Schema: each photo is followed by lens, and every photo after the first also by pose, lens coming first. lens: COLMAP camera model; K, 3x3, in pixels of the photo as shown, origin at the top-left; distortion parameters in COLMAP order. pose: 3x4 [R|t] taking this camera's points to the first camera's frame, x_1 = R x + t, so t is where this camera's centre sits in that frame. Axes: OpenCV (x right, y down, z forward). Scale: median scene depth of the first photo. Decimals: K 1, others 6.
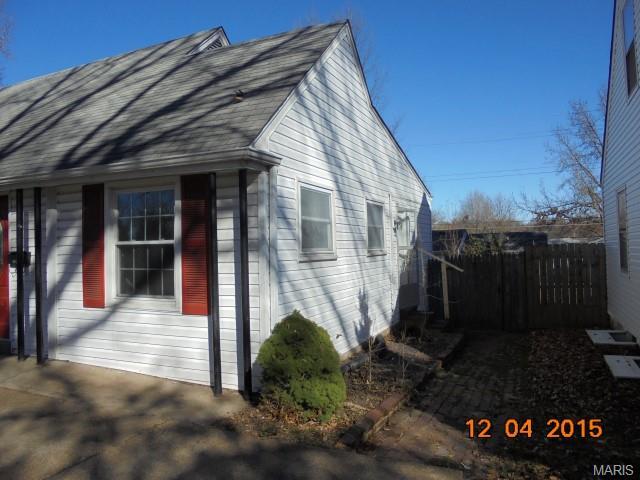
lens RADIAL K [[495.4, 0, 318.1], [0, 495.4, 231.1], [0, 0, 1]] dist [0.002161, 0.003230]
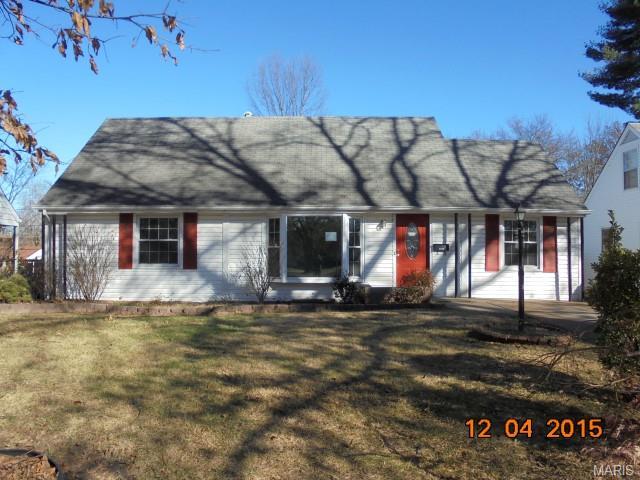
lens RADIAL K [[495.4, 0, 318.1], [0, 495.4, 231.1], [0, 0, 1]] dist [0.002161, 0.003230]
pose [[0.811607, 0.012052, -0.584079, 0.247663], [0.009555, 0.999380, 0.033898, -0.134575], [0.584125, -0.033093, 0.810989, -1.561388]]
